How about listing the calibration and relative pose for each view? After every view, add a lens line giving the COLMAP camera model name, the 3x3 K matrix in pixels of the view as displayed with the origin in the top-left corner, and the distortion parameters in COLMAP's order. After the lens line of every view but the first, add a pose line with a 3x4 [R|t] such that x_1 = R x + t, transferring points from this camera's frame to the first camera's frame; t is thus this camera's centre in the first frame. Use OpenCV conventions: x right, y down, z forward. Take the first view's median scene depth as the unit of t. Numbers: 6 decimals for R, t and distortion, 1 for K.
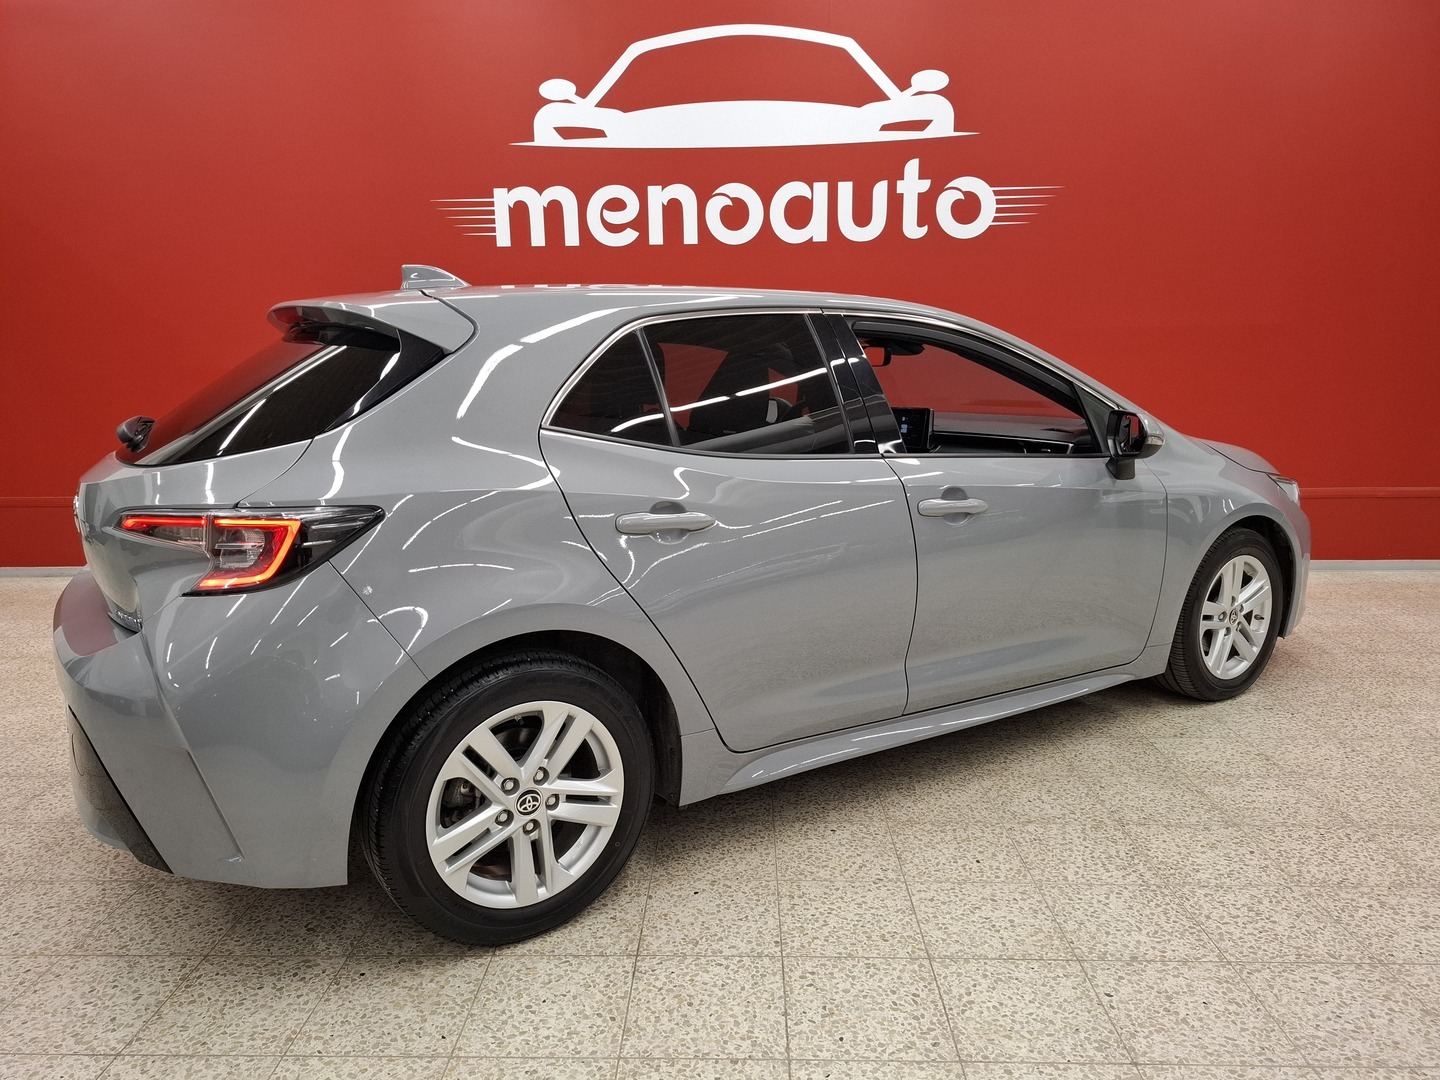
lens RADIAL K [[977.7, 0, 699.0], [0, 977.7, 537.4], [0, 0, 1]] dist [0.054998, -0.048767]
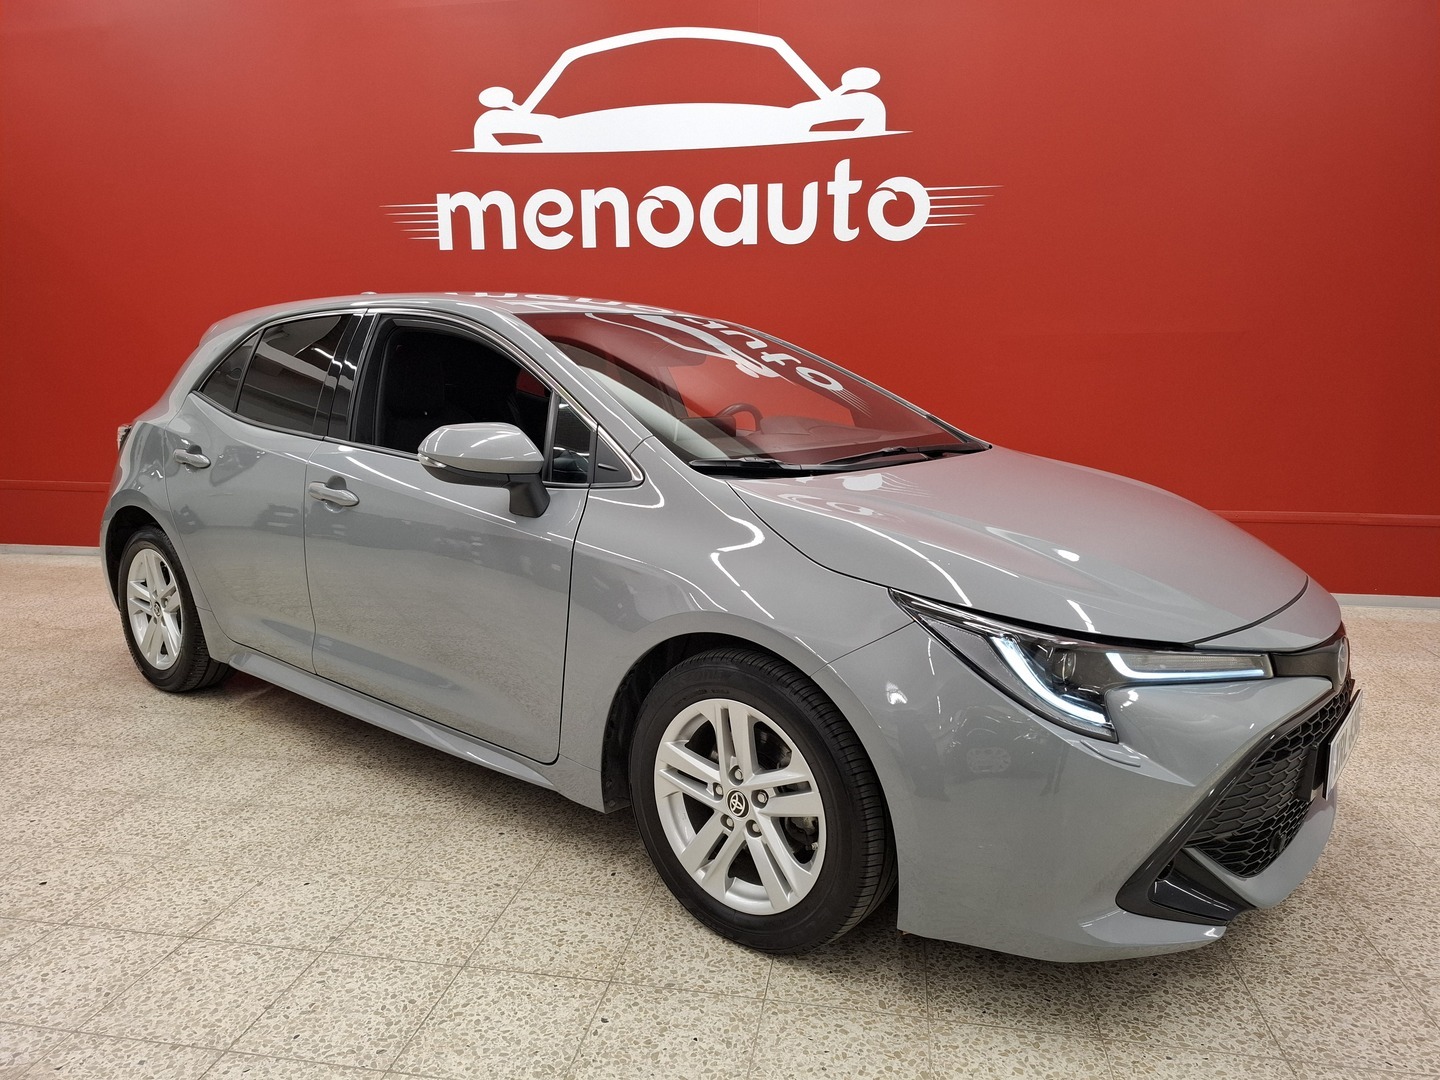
lens RADIAL K [[977.7, 0, 711.1], [0, 977.7, 532.6], [0, 0, 1]] dist [0.054998, -0.048767]
pose [[0.989477, 0.036586, -0.139988, 0.420473], [-0.038859, 0.999153, -0.013532, 0.003725], [0.139375, 0.018829, 0.990061, 0.048019]]
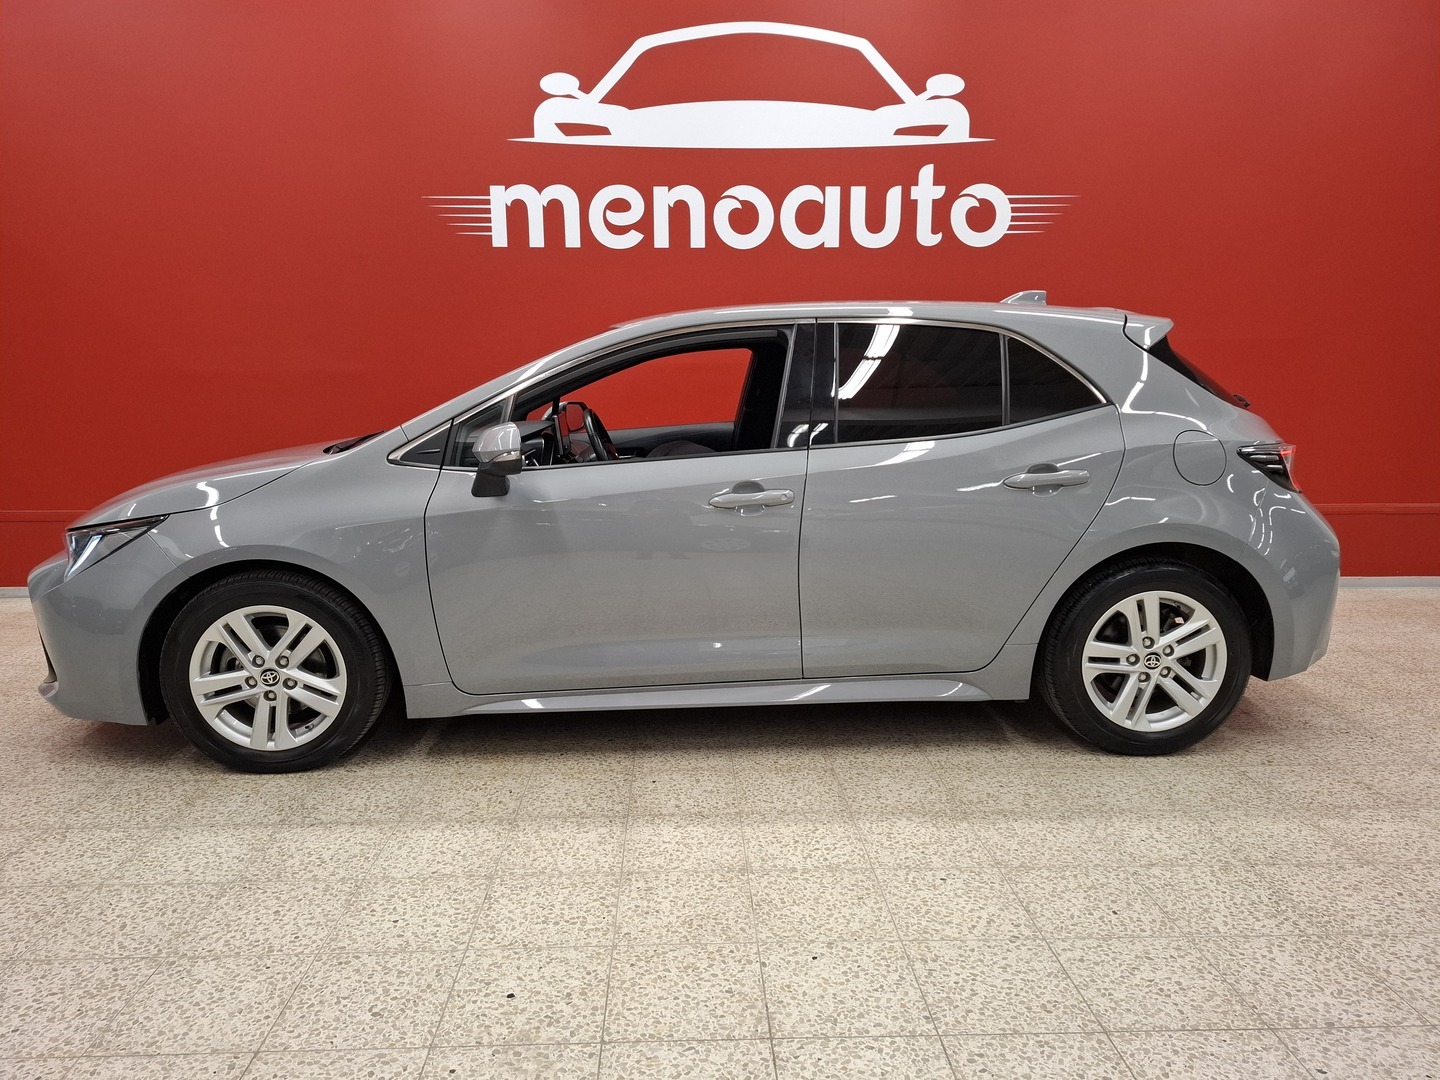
lens RADIAL K [[977.7, 0, 691.5], [0, 977.7, 531.2], [0, 0, 1]] dist [0.054998, -0.048767]
pose [[0.998133, 0.000147, 0.061078, -0.132236], [0.001412, 0.999674, -0.025477, 0.003196], [-0.061062, 0.025515, 0.997808, 0.095840]]
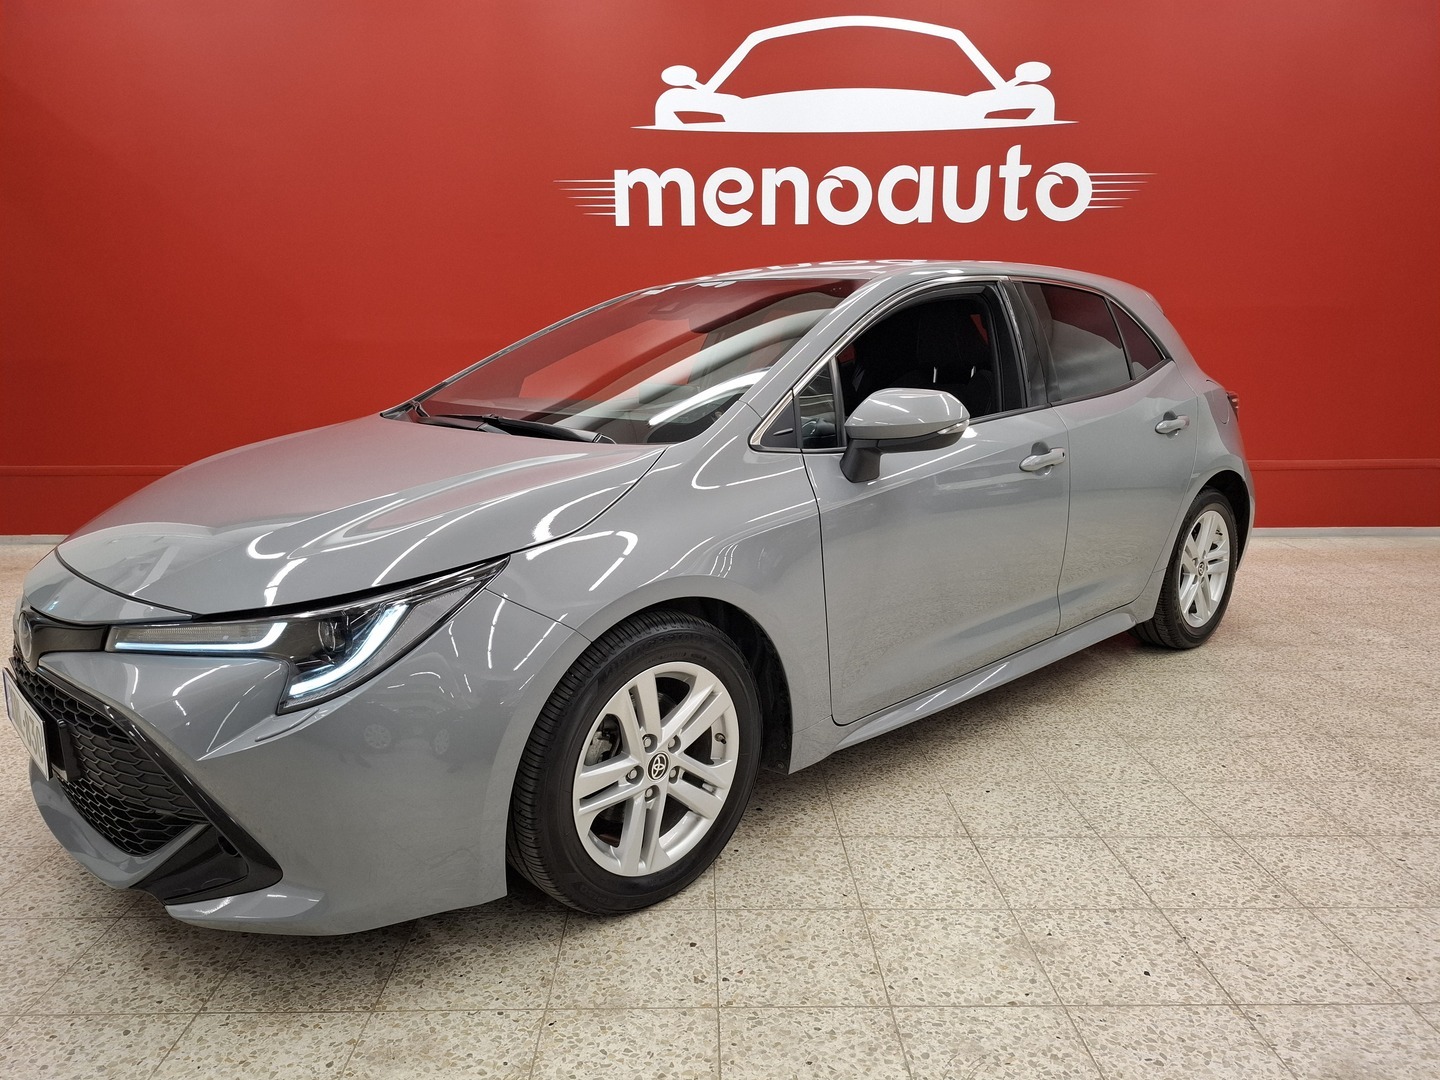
lens RADIAL K [[977.7, 0, 685.7], [0, 977.7, 532.4], [0, 0, 1]] dist [0.054998, -0.048767]
pose [[0.999427, -0.000286, 0.033840, -0.305098], [0.000259, 1.000000, 0.000801, 0.053390], [-0.033840, -0.000792, 0.999427, -0.083310]]
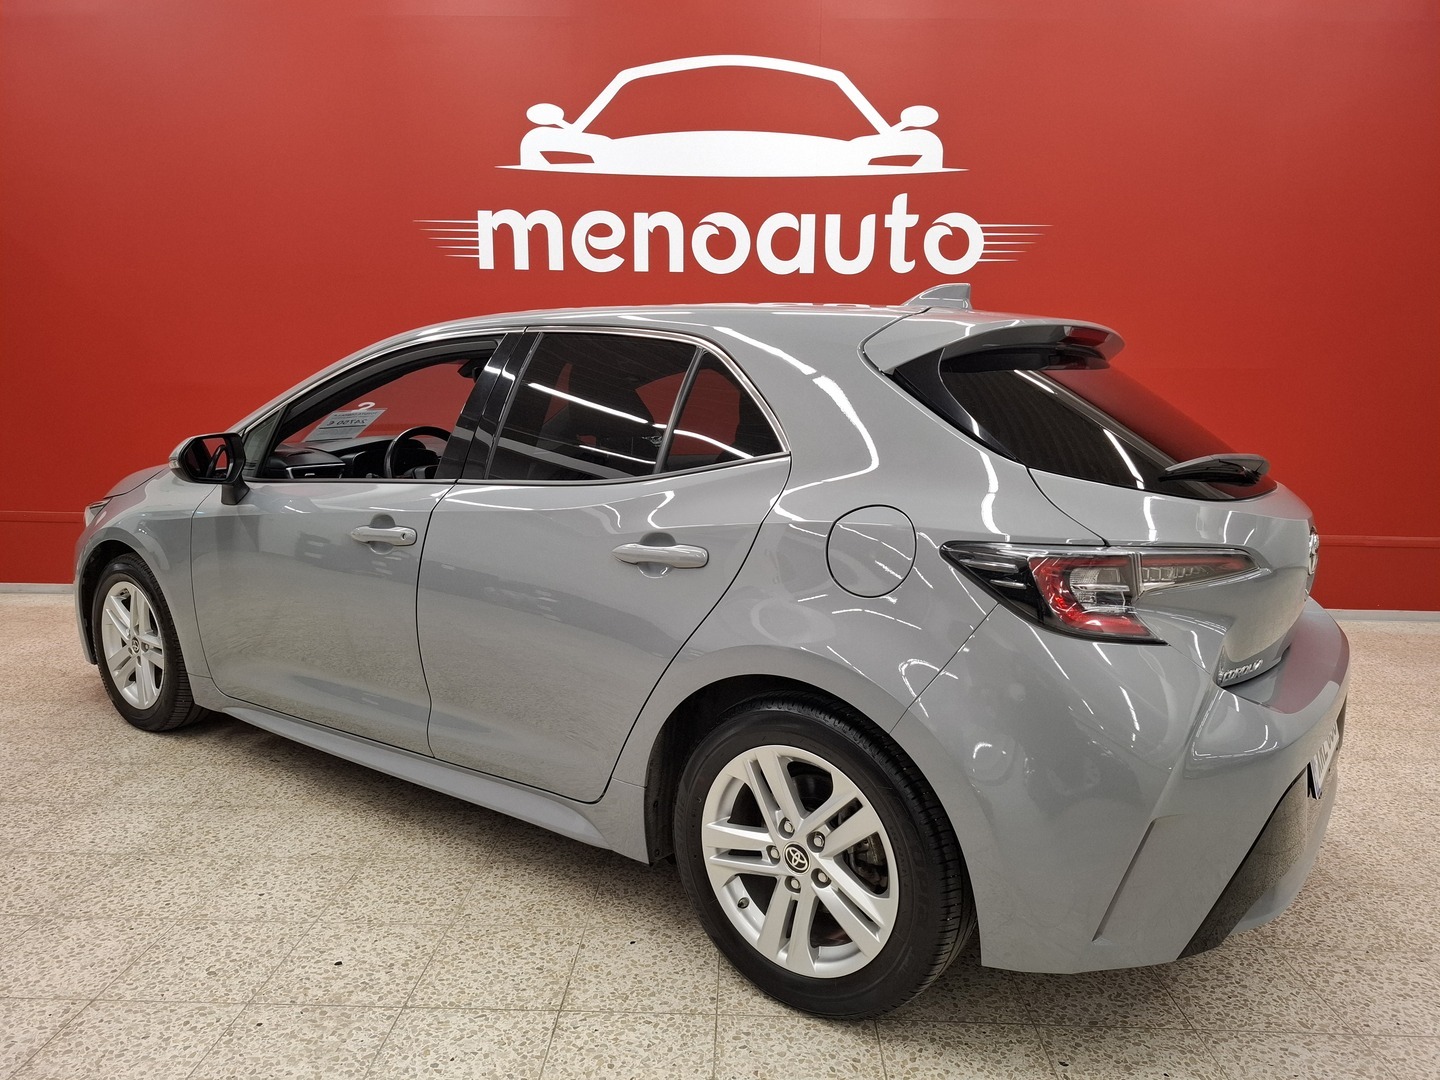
lens RADIAL K [[977.7, 0, 710.4], [0, 977.7, 539.7], [0, 0, 1]] dist [0.054998, -0.048767]
pose [[0.999625, 0.025371, 0.010261, 0.041053], [-0.024988, 0.999045, -0.035855, 0.008954], [-0.011161, 0.035585, 0.999304, 0.040060]]
